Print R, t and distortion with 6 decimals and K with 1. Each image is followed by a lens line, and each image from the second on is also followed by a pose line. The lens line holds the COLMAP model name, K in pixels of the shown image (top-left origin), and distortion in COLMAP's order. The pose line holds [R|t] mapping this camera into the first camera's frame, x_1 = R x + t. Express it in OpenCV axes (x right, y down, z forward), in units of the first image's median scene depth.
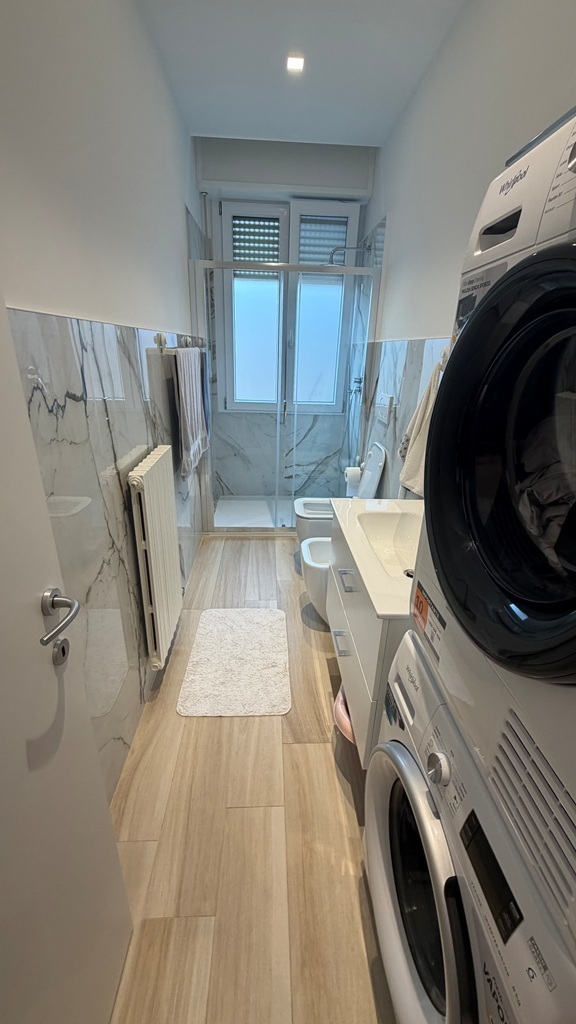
lens RADIAL K [[407.7, 0, 288.1], [0, 407.7, 511.2], [0, 0, 1]] dist [-0.000520, 0.000104]
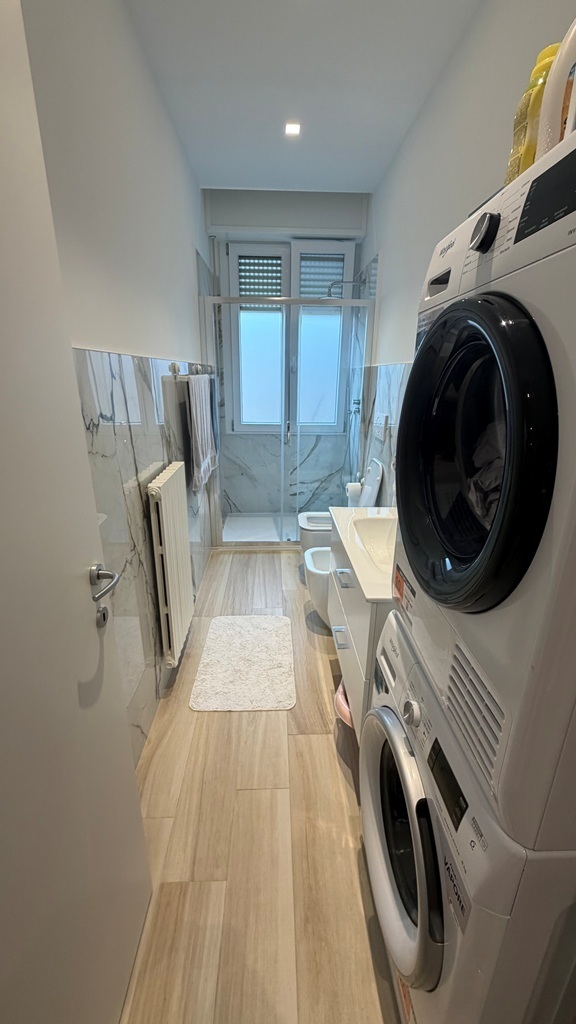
lens RADIAL K [[407.7, 0, 288.6], [0, 407.7, 511.7], [0, 0, 1]] dist [-0.000520, 0.000104]
pose [[0.999772, -0.013274, -0.016700, 0.017482], [0.012357, 0.998472, -0.053859, 0.051631], [0.017390, 0.053640, 0.998409, -0.127250]]
